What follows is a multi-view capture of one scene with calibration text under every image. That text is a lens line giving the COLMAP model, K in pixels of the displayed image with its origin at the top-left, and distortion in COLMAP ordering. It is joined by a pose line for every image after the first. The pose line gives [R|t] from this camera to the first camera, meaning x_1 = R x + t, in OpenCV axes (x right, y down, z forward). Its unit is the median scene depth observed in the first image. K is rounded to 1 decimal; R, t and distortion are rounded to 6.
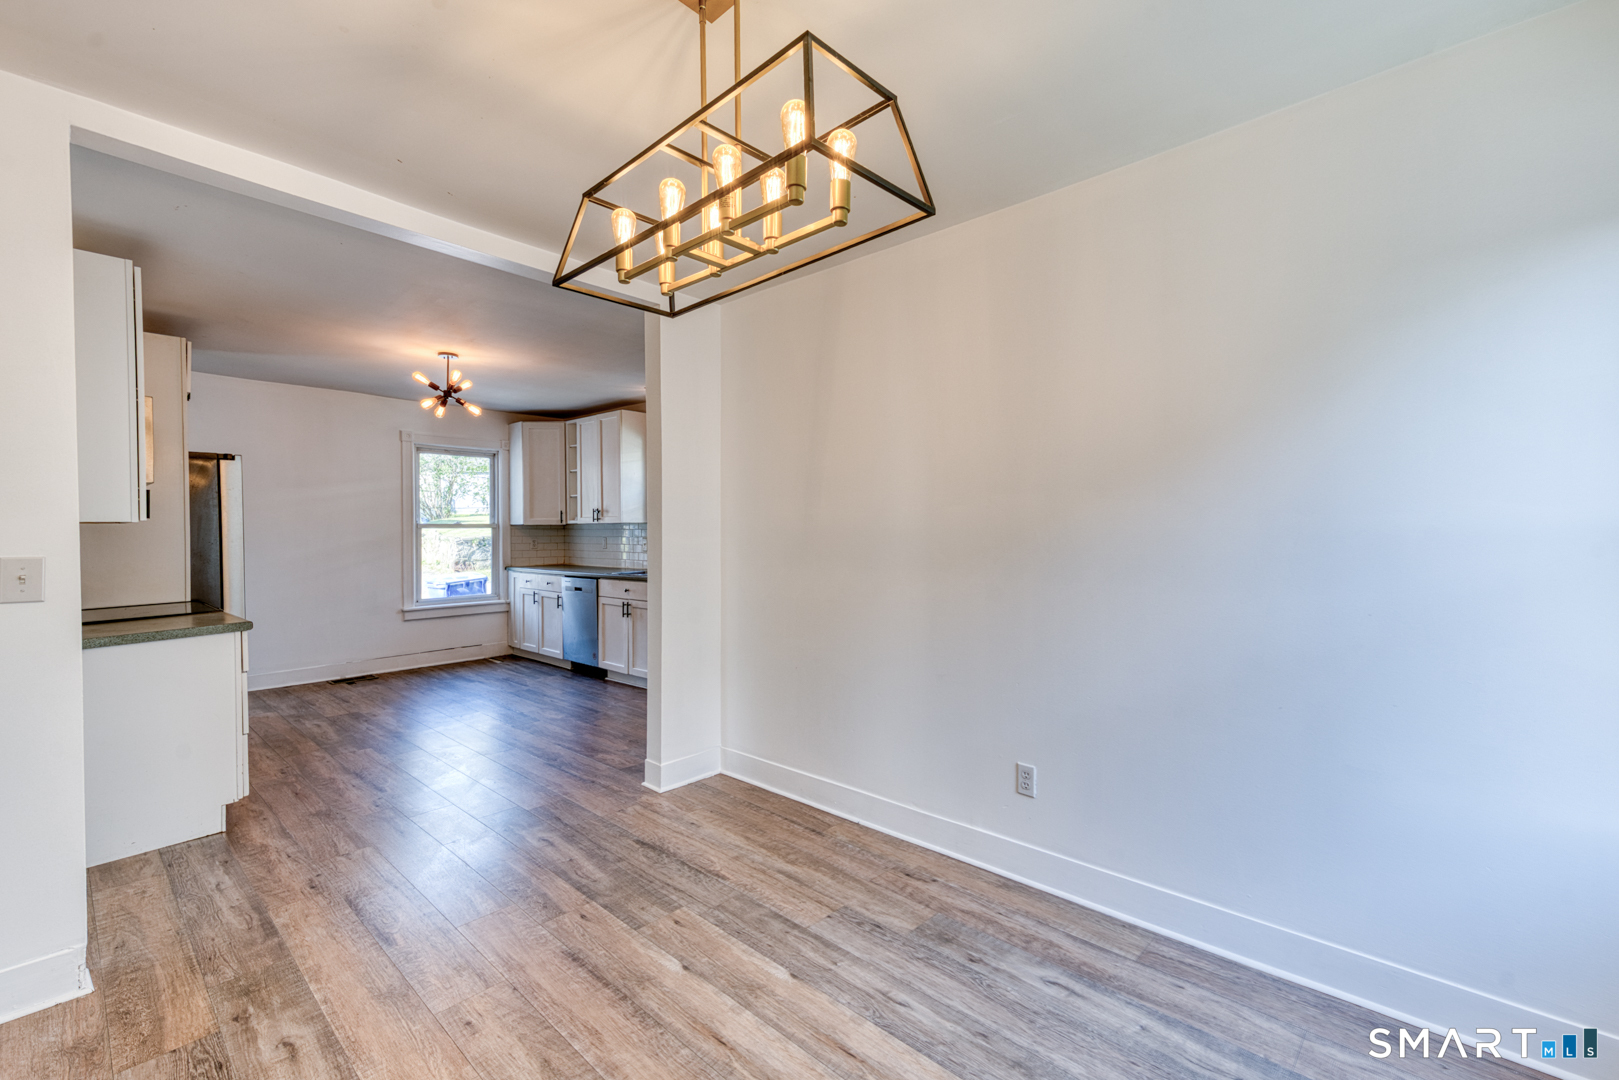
lens RADIAL K [[688.4, 0, 812.1], [0, 688.4, 532.4], [0, 0, 1]] dist [0.030391, 0.000032]
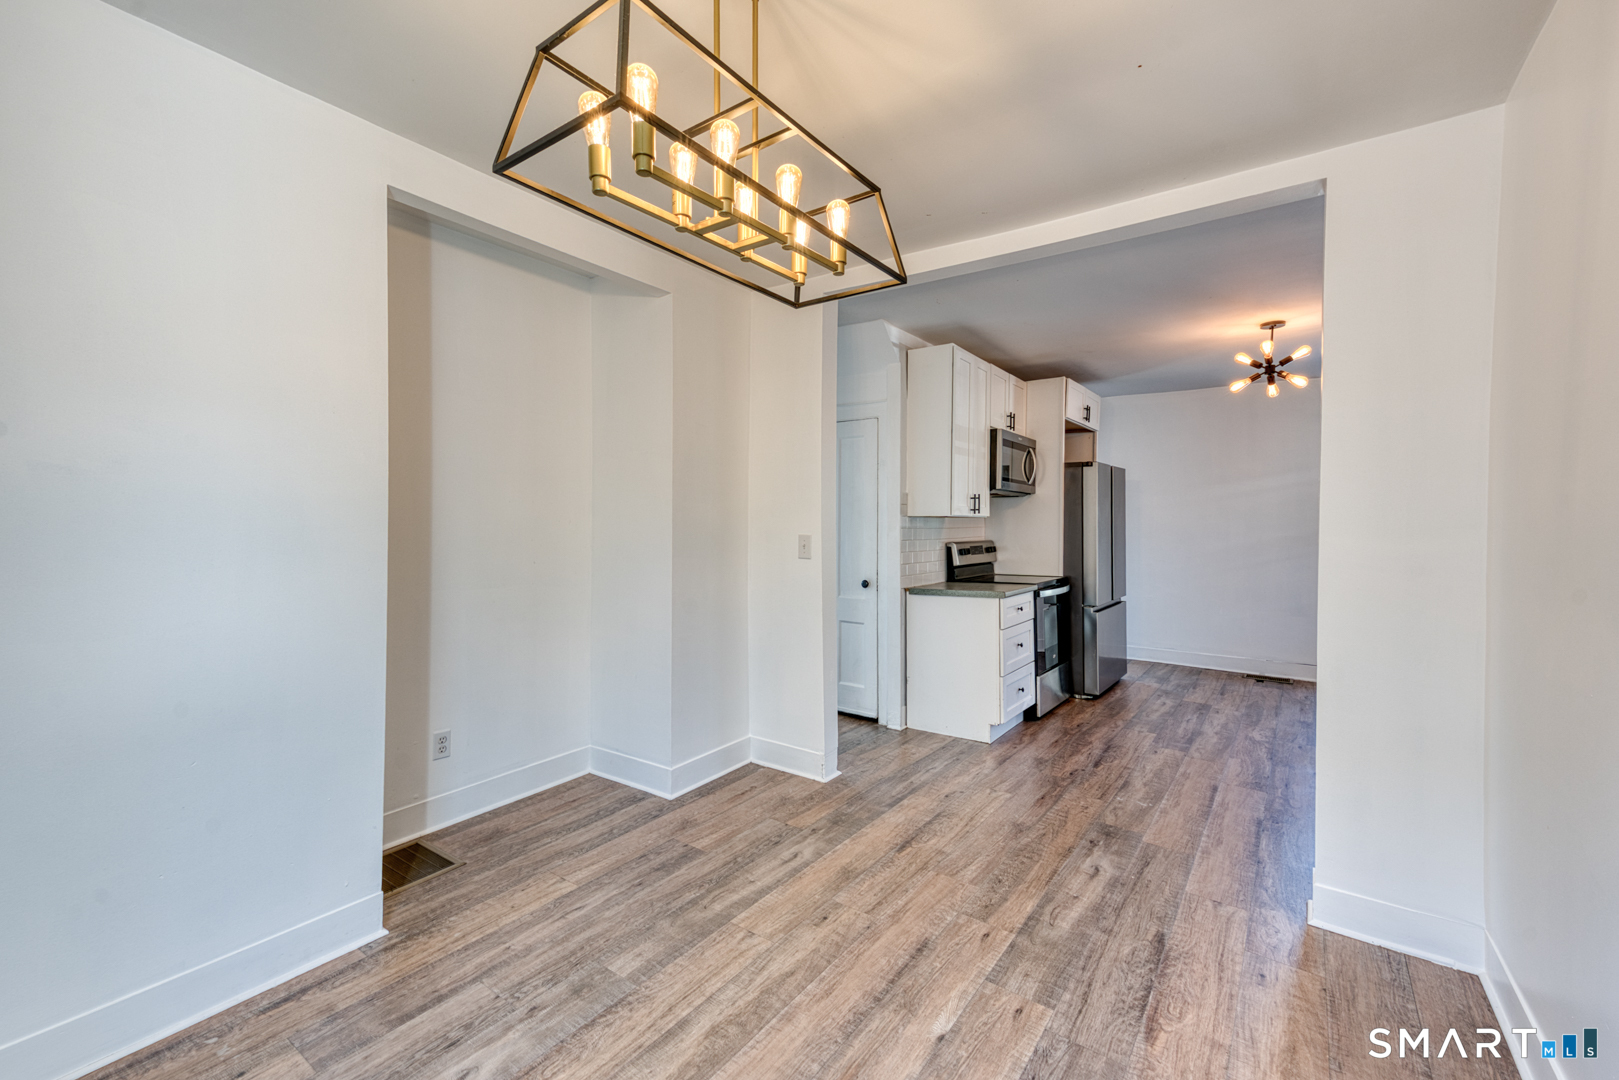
lens RADIAL K [[678.7, 0, 806.9], [0, 678.7, 525.8], [0, 0, 1]] dist [0.032518, 0.000128]
pose [[0.118235, 0.011045, -0.992924, 0.217574], [-0.012777, 0.999872, 0.009601, -0.001820], [0.992903, 0.011552, 0.118361, 0.253011]]
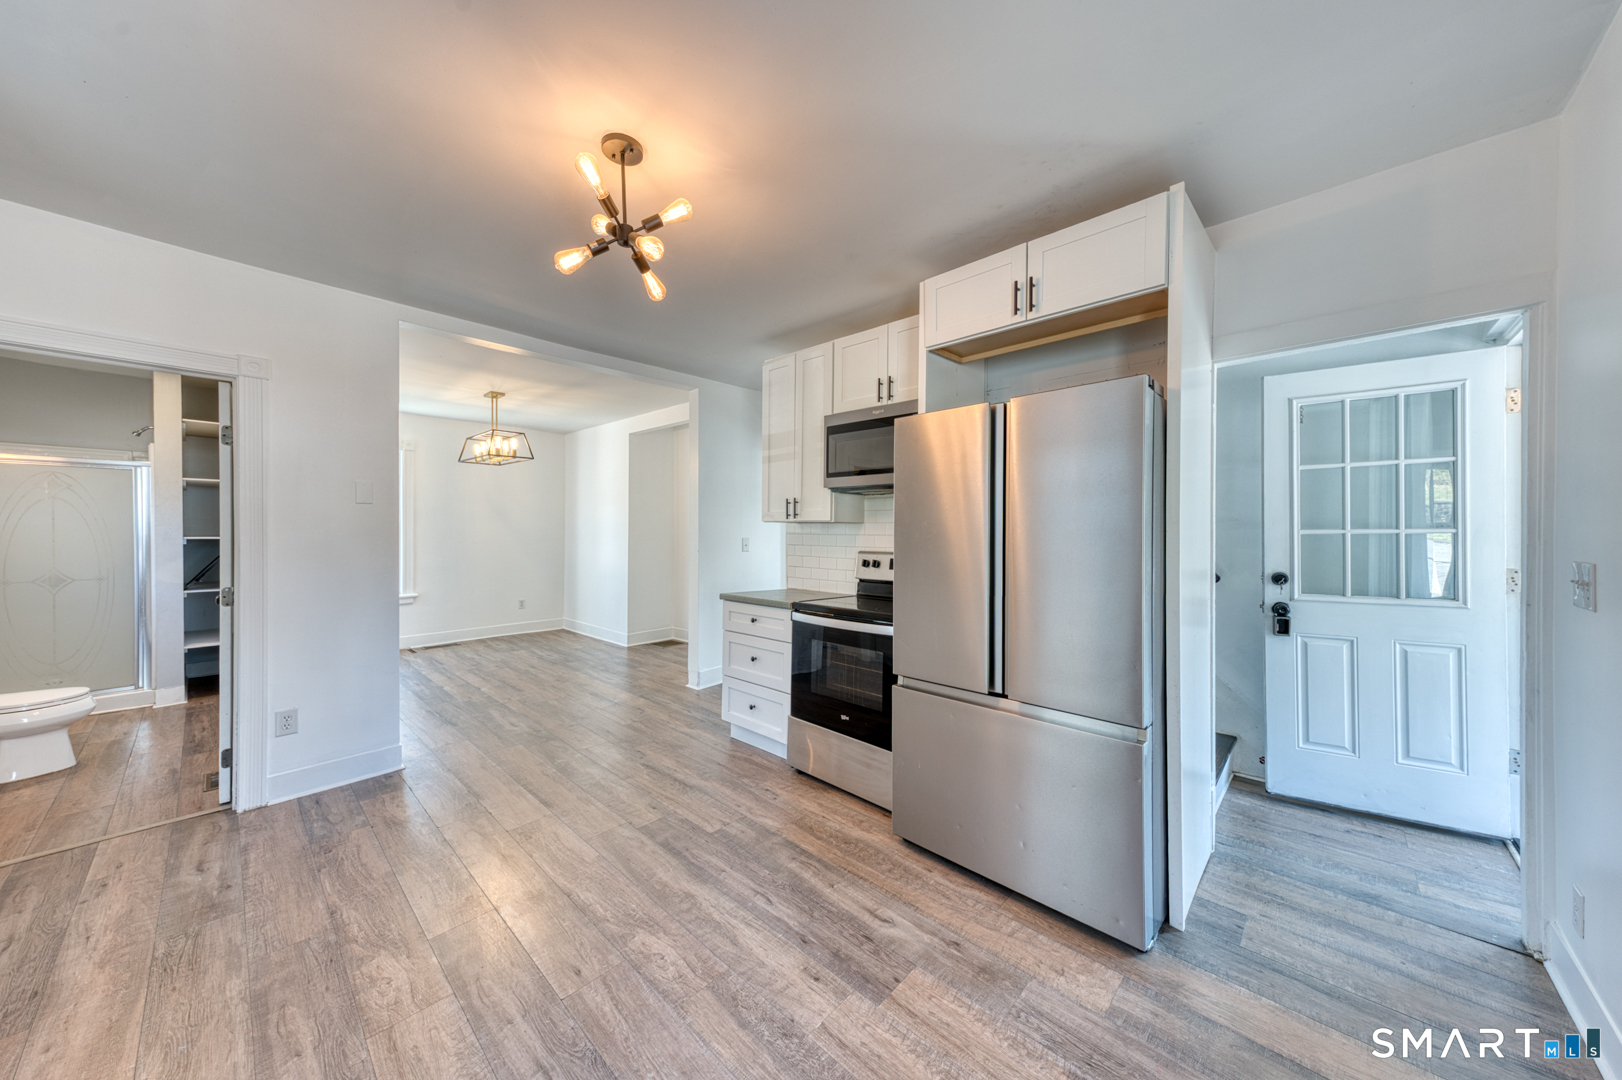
lens RADIAL K [[555.1, 0, 807.9], [0, 555.1, 532.5], [0, 0, 1]] dist [0.021398, -0.000189]
pose [[-0.999867, 0.002361, 0.016117, -0.517316], [0.002569, 0.999913, 0.012907, -0.002442], [-0.016085, 0.012946, -0.999787, 1.090204]]
